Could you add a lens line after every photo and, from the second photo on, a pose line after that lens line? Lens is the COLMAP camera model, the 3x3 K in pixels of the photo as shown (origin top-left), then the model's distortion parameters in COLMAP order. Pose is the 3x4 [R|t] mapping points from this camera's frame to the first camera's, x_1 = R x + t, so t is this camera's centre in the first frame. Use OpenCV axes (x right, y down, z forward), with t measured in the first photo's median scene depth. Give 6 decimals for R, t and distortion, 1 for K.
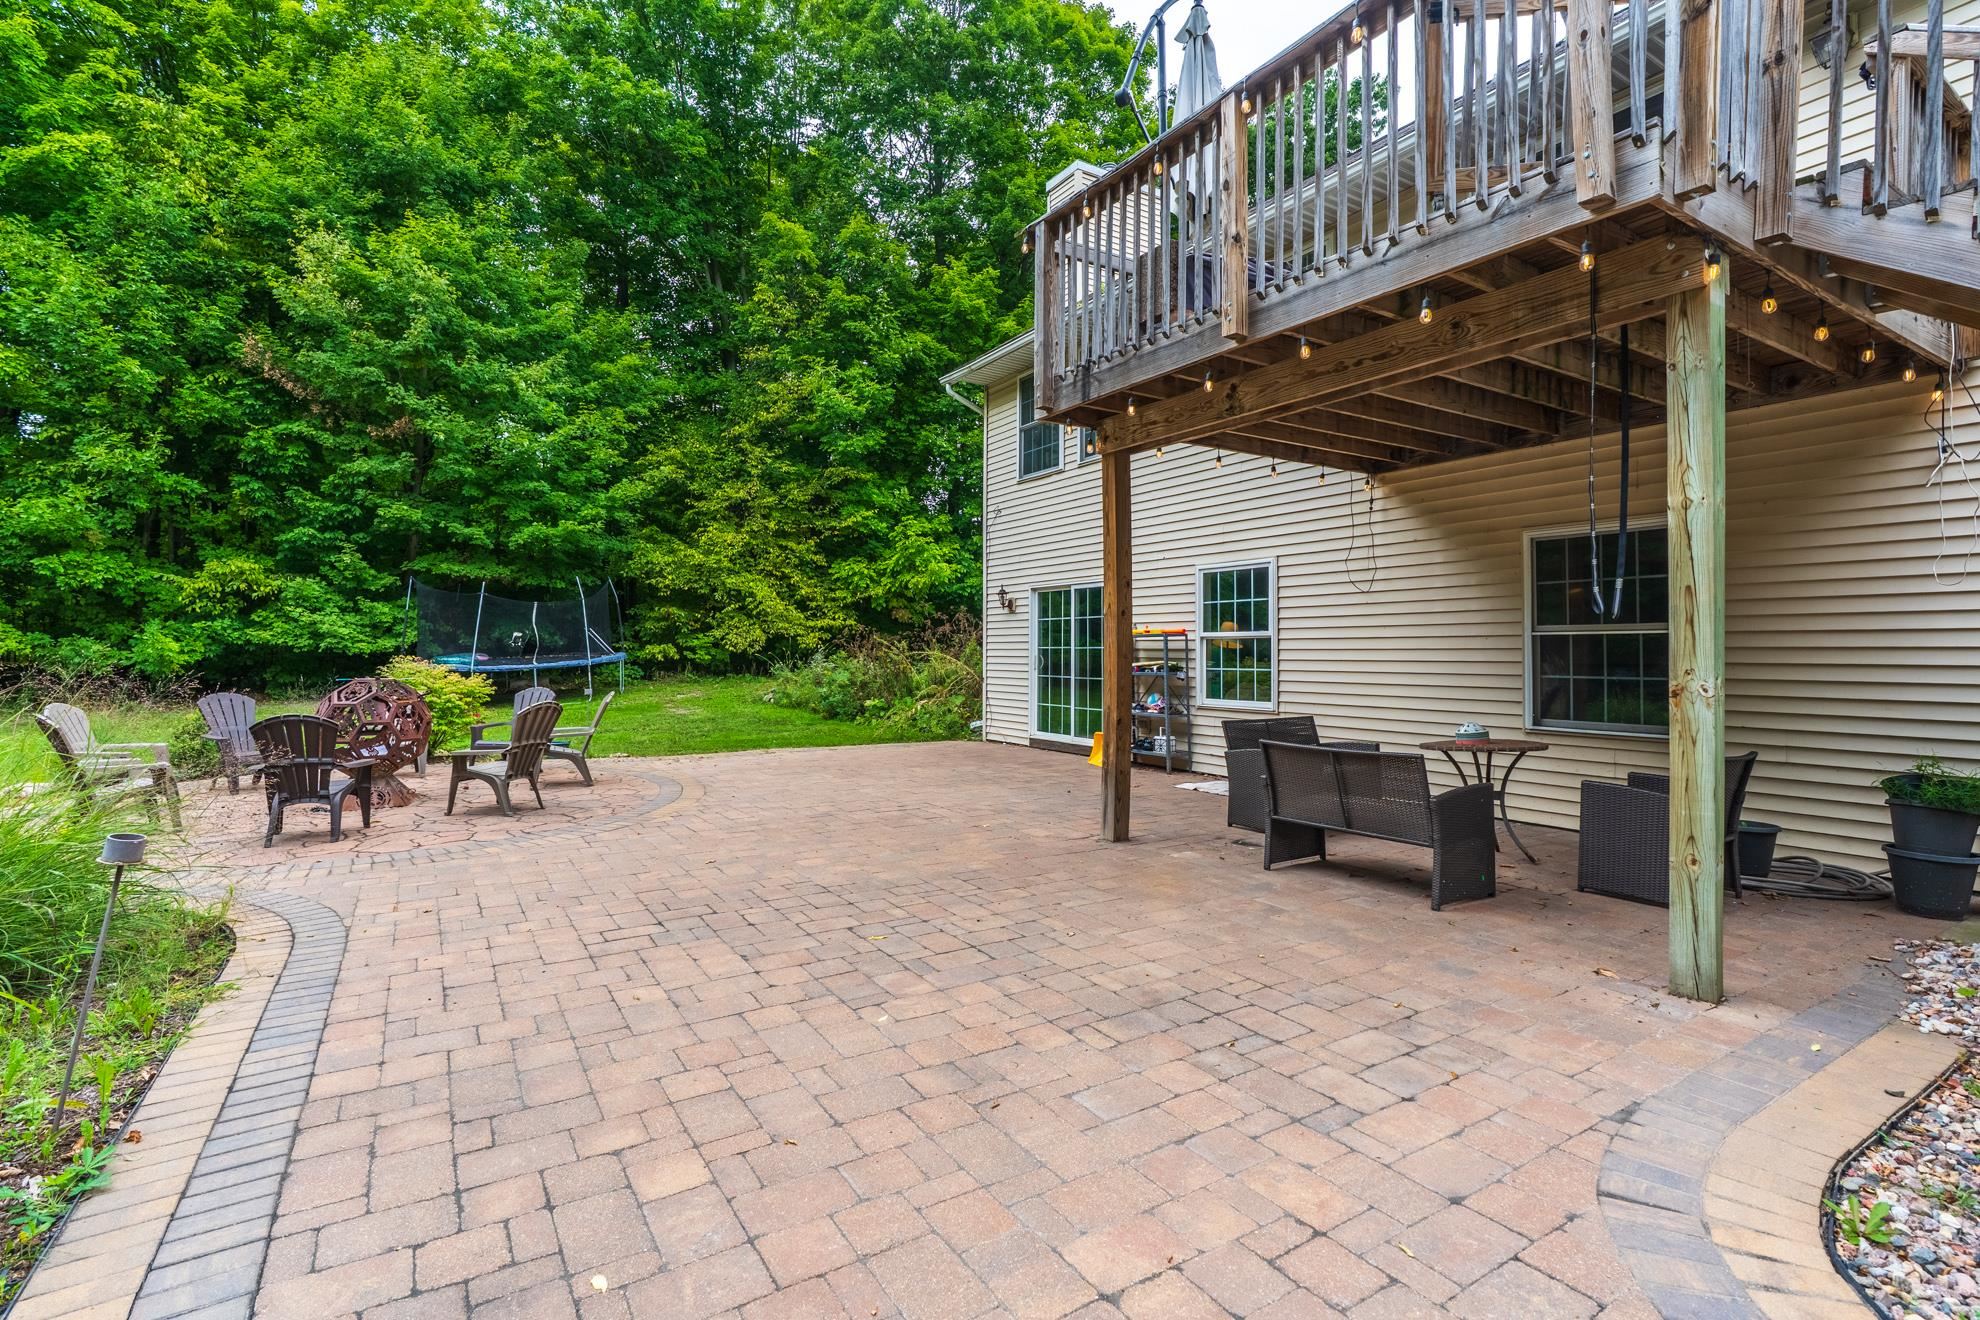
lens RADIAL K [[930.7, 0, 998.2], [0, 930.7, 648.8], [0, 0, 1]] dist [-0.002058, -0.000085]
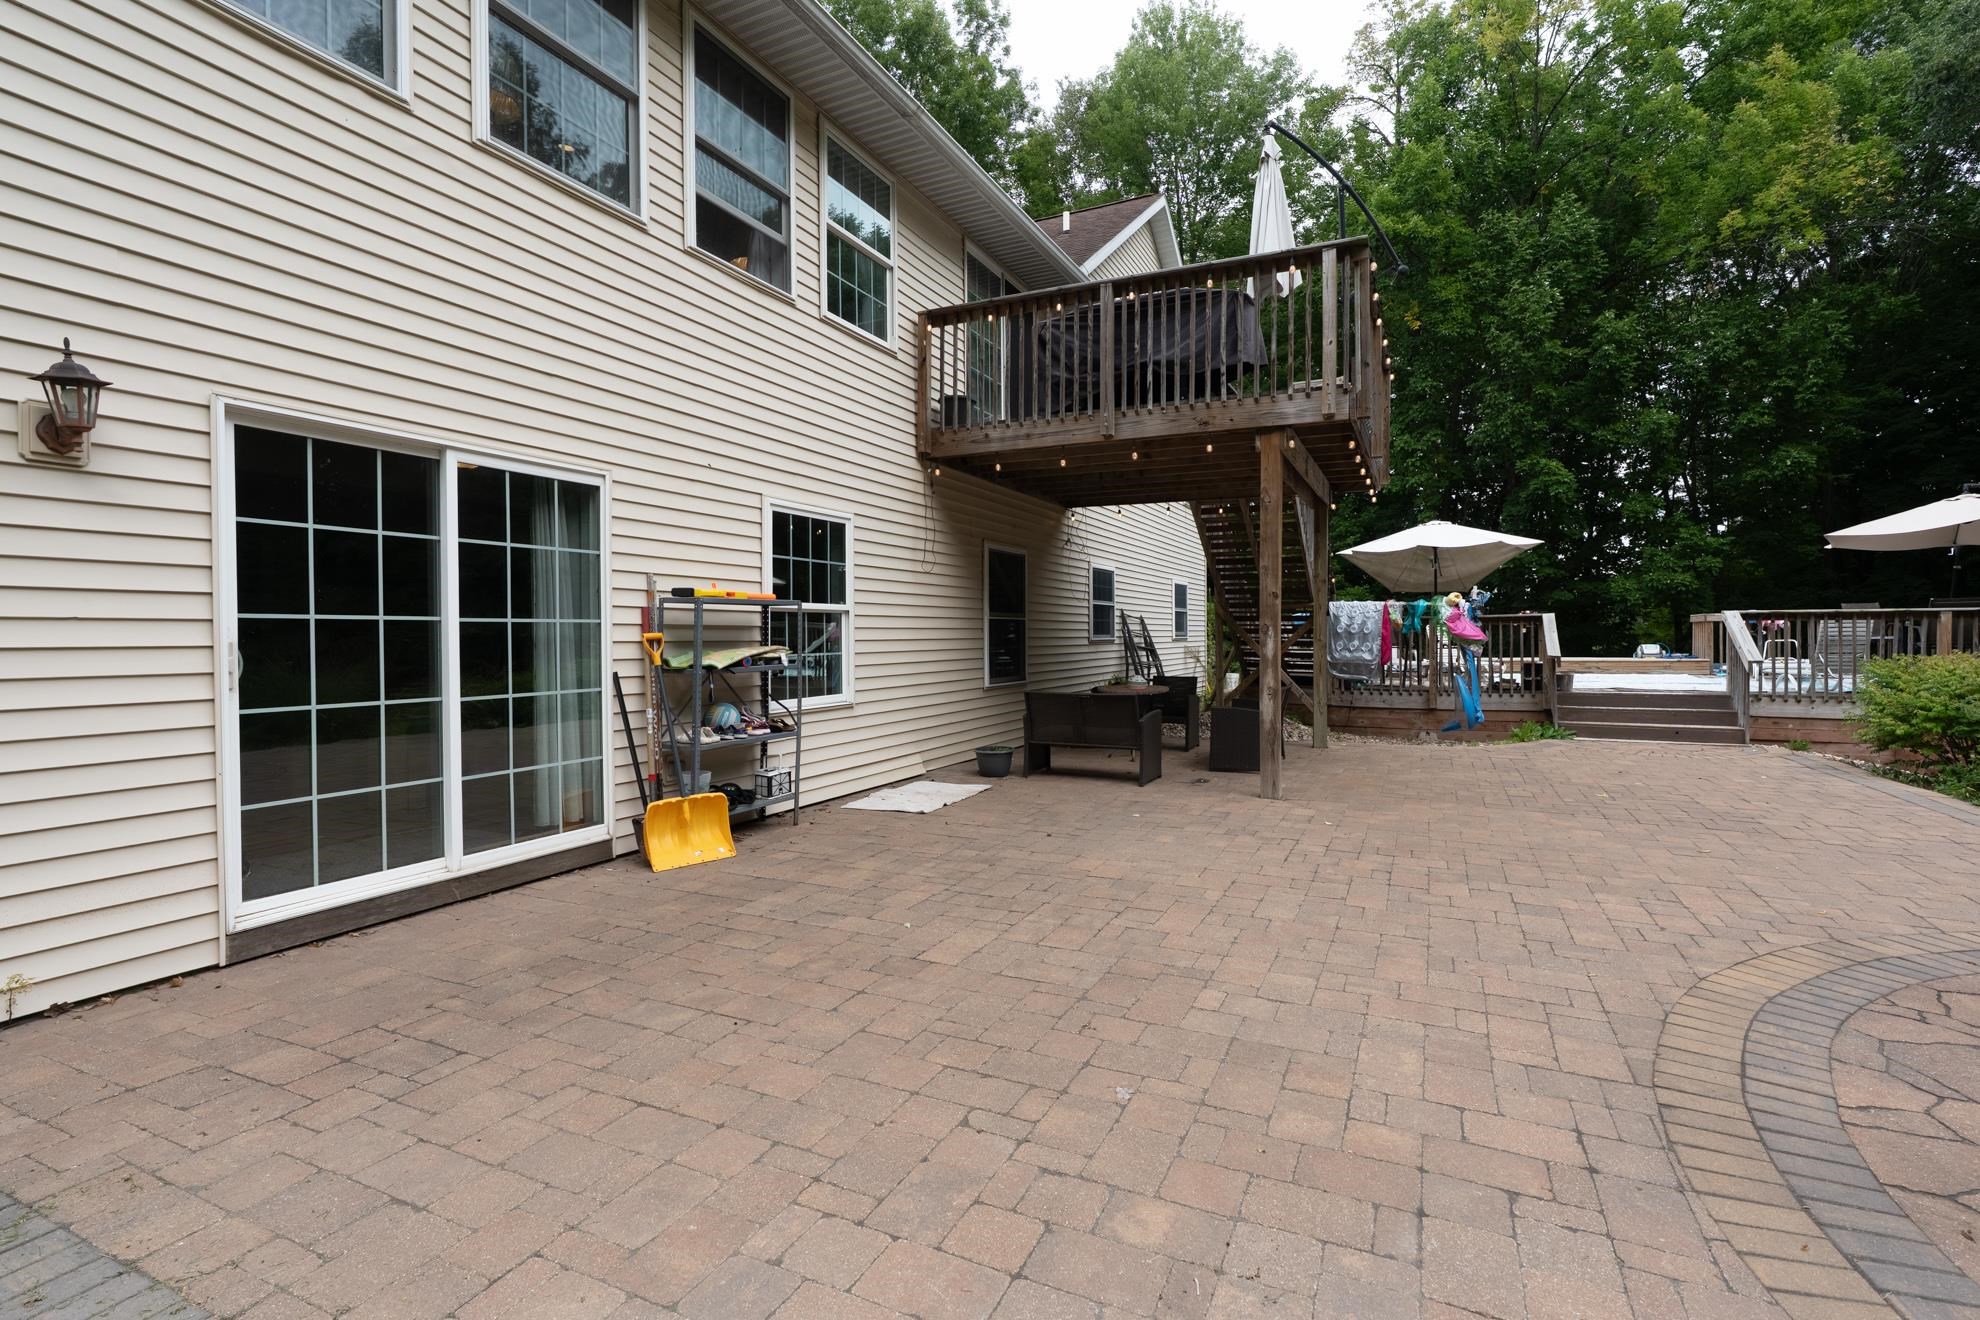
lens RADIAL K [[905.6, 0, 1046.1], [0, 905.6, 647.4], [0, 0, 1]] dist [-0.000665, 0.000524]
pose [[-0.547660, -0.012293, 0.836610, -0.352675], [0.001336, 0.999878, 0.015566, 0.004896], [-0.836700, 0.009642, -0.547577, 0.996081]]
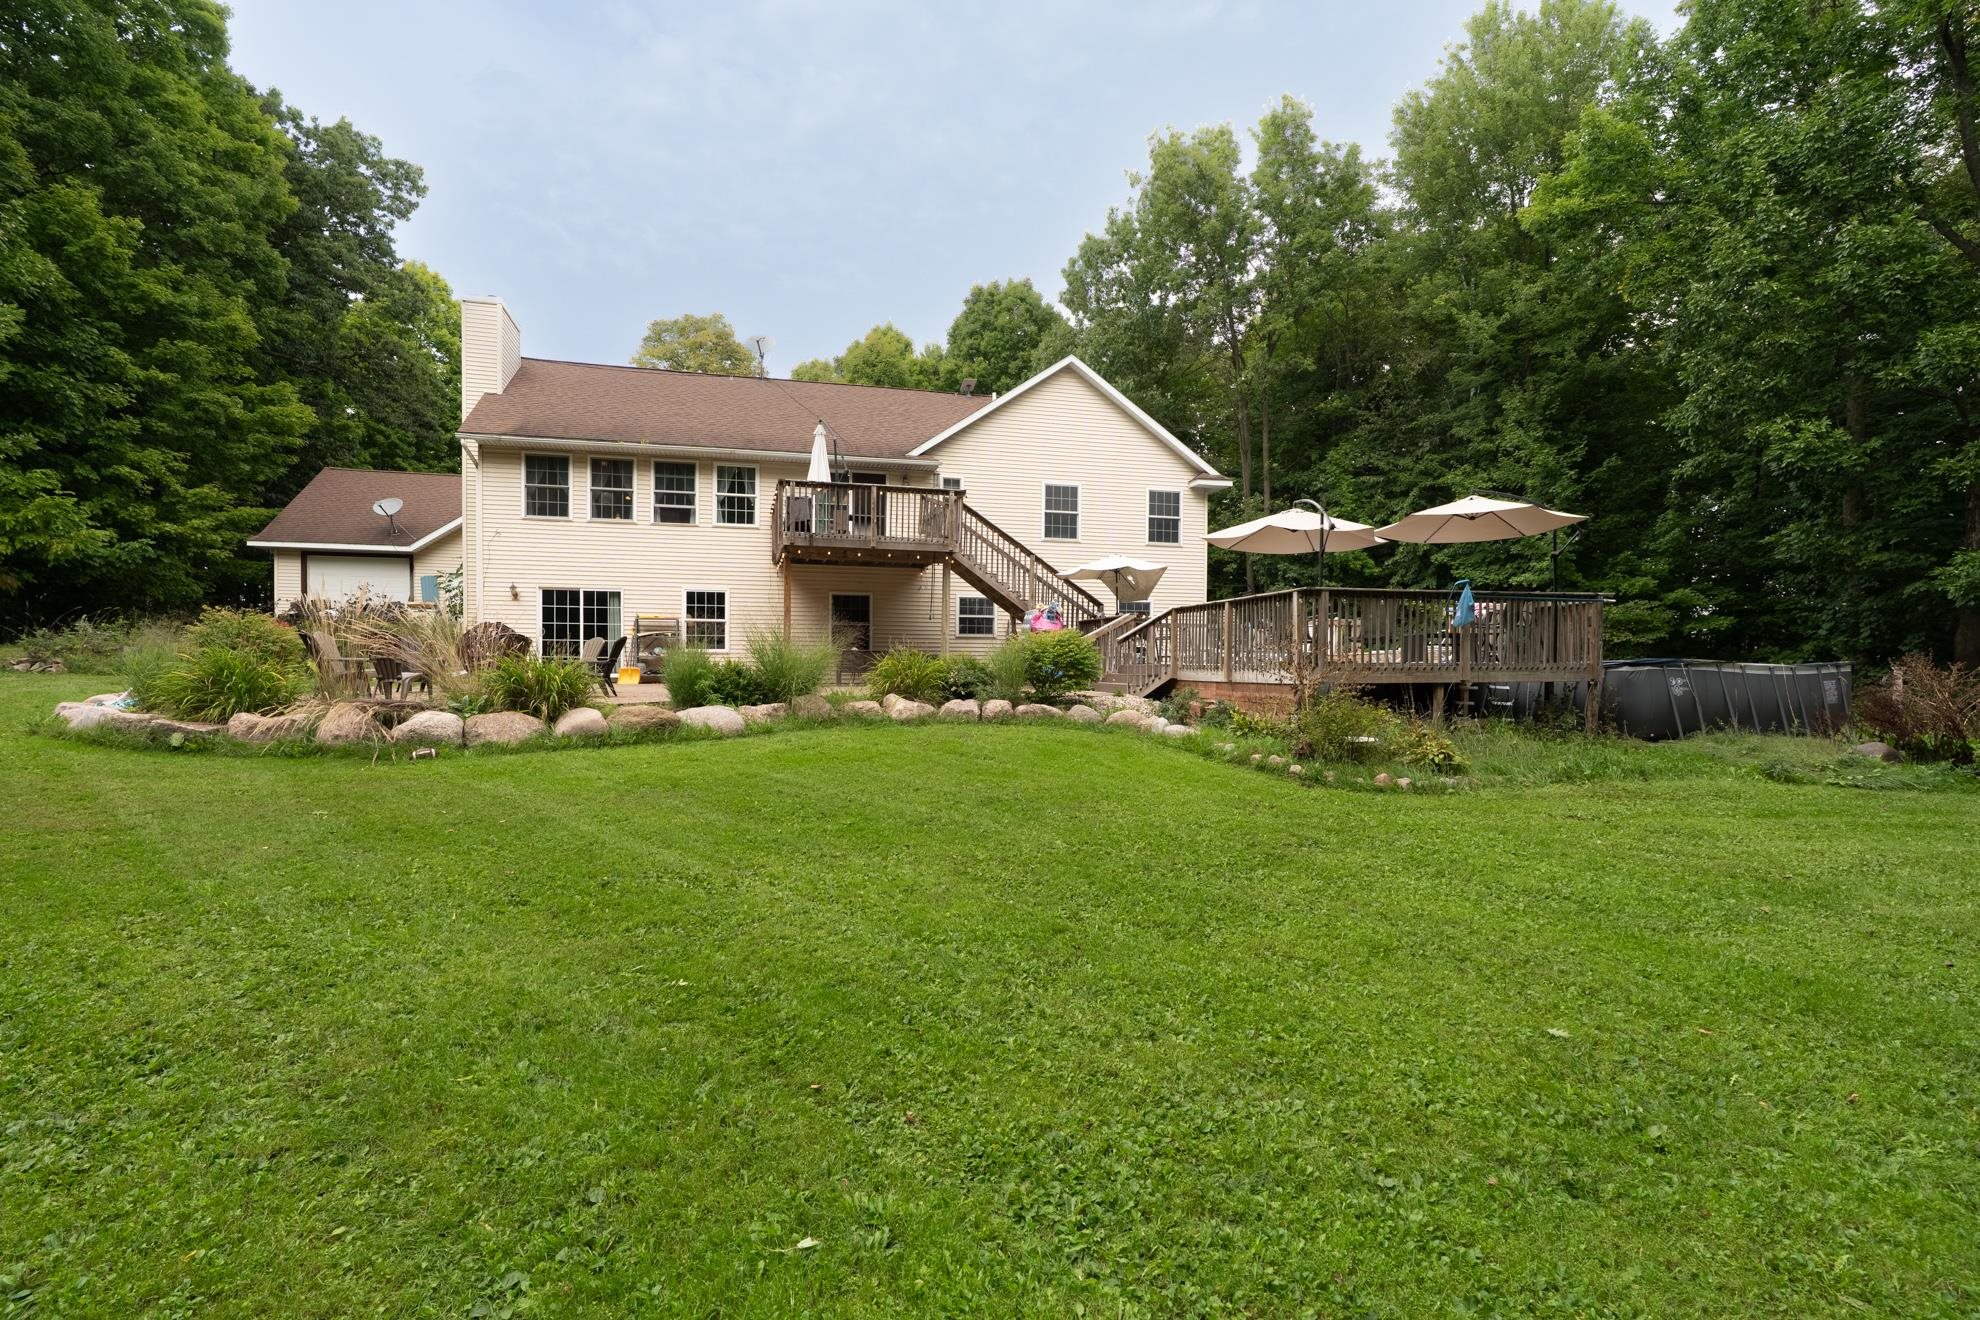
lens RADIAL K [[887.1, 0, 995.1], [0, 887.1, 667.9], [0, 0, 1]] dist [-0.000366, 0.000616]
pose [[0.339038, -0.005312, 0.940758, -1.240113], [-0.009064, 0.999919, 0.008913, 0.060970], [-0.940729, -0.011549, 0.338962, -0.317606]]
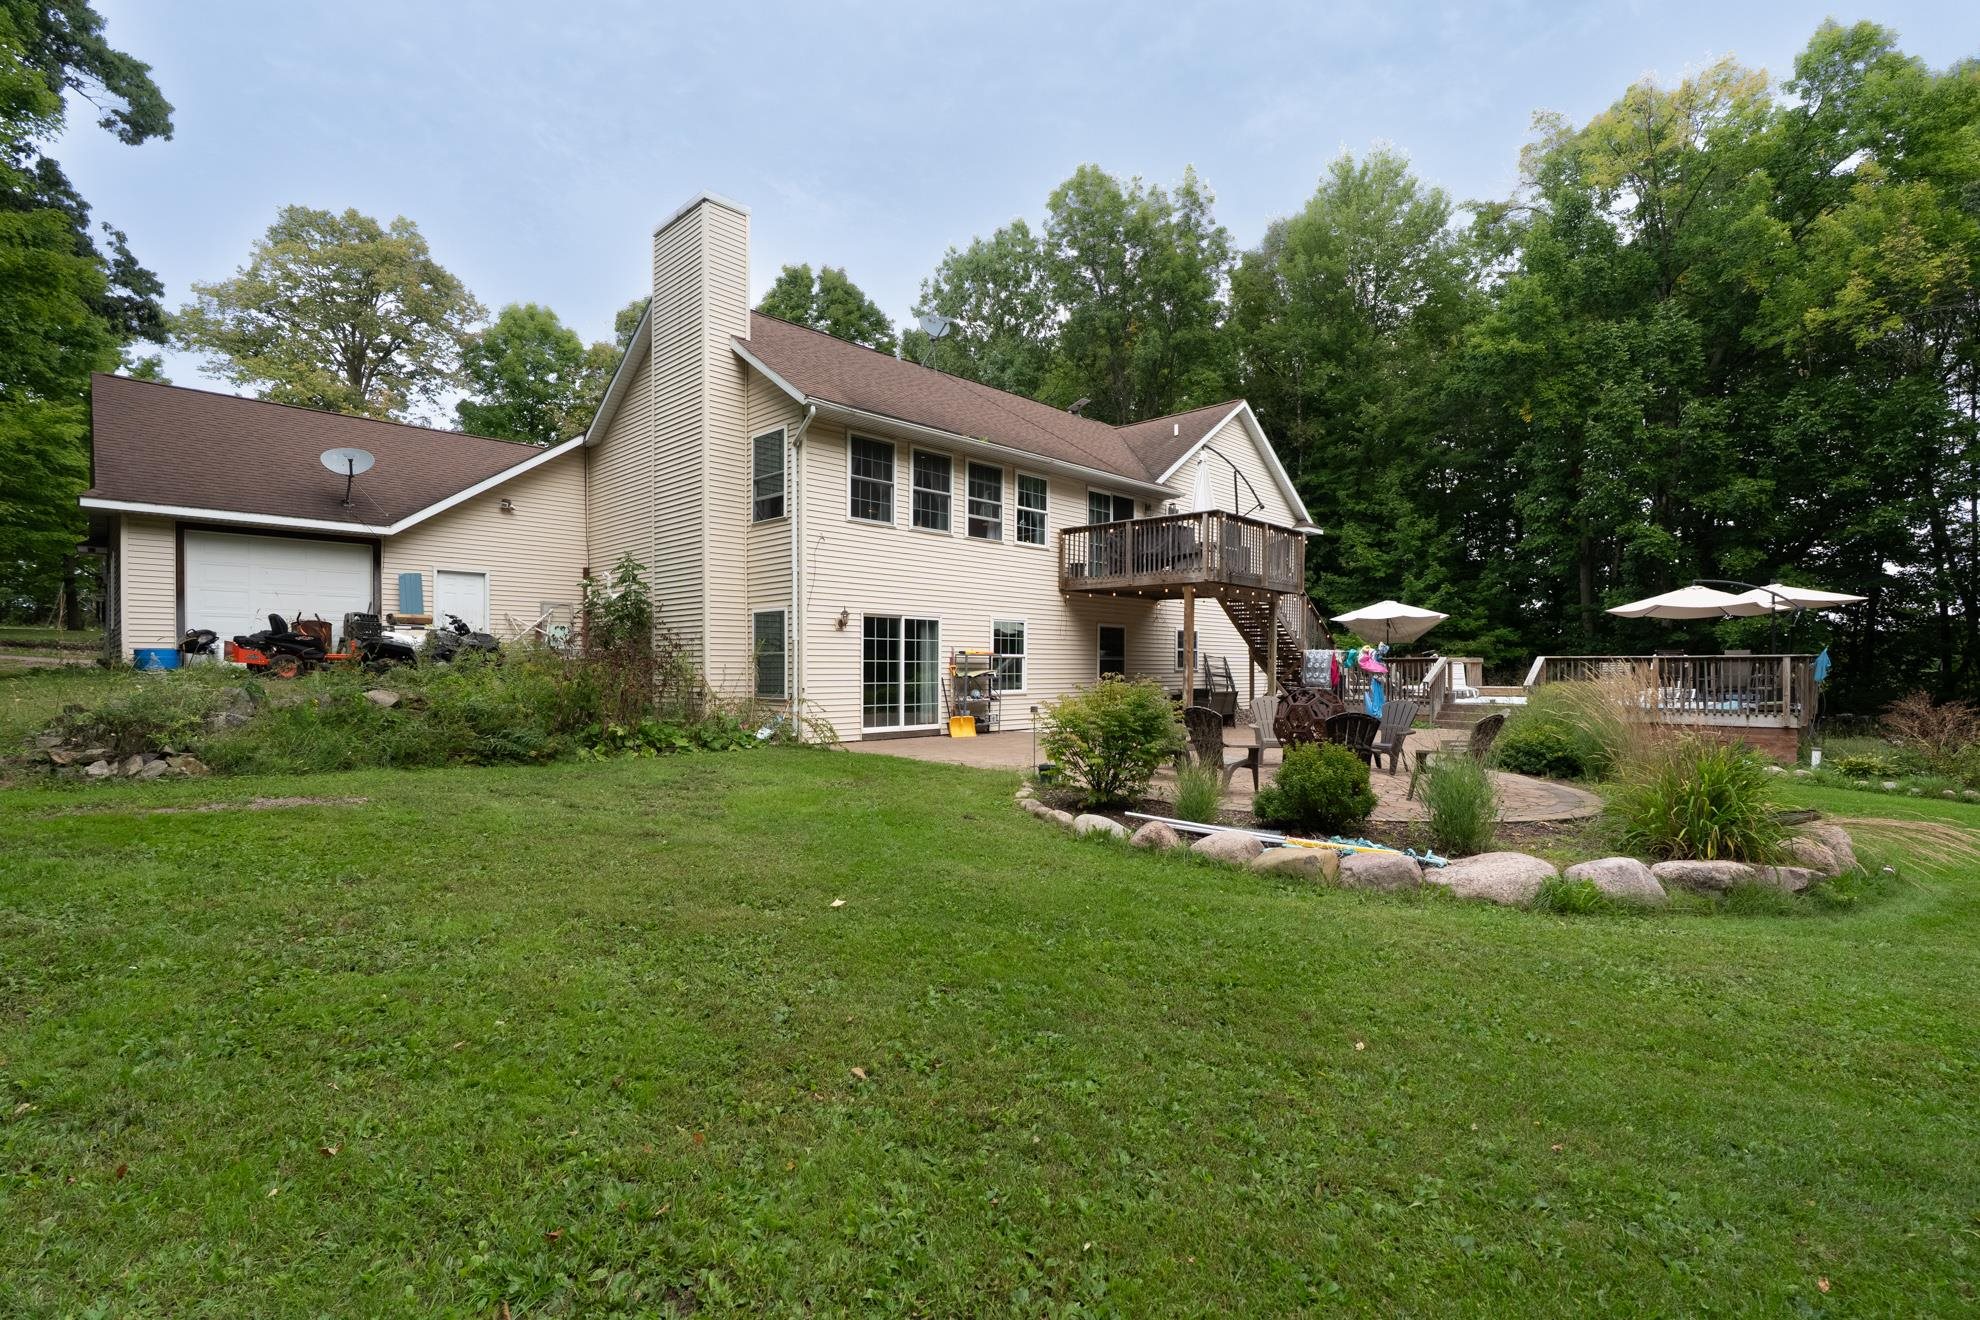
lens RADIAL K [[887.1, 0, 995.1], [0, 887.1, 667.9], [0, 0, 1]] dist [-0.000366, 0.000616]
pose [[-0.208115, -0.006343, 0.978084, -1.226019], [-0.006954, 0.999963, 0.005005, 0.001141], [-0.978080, -0.005760, -0.208151, 1.135609]]
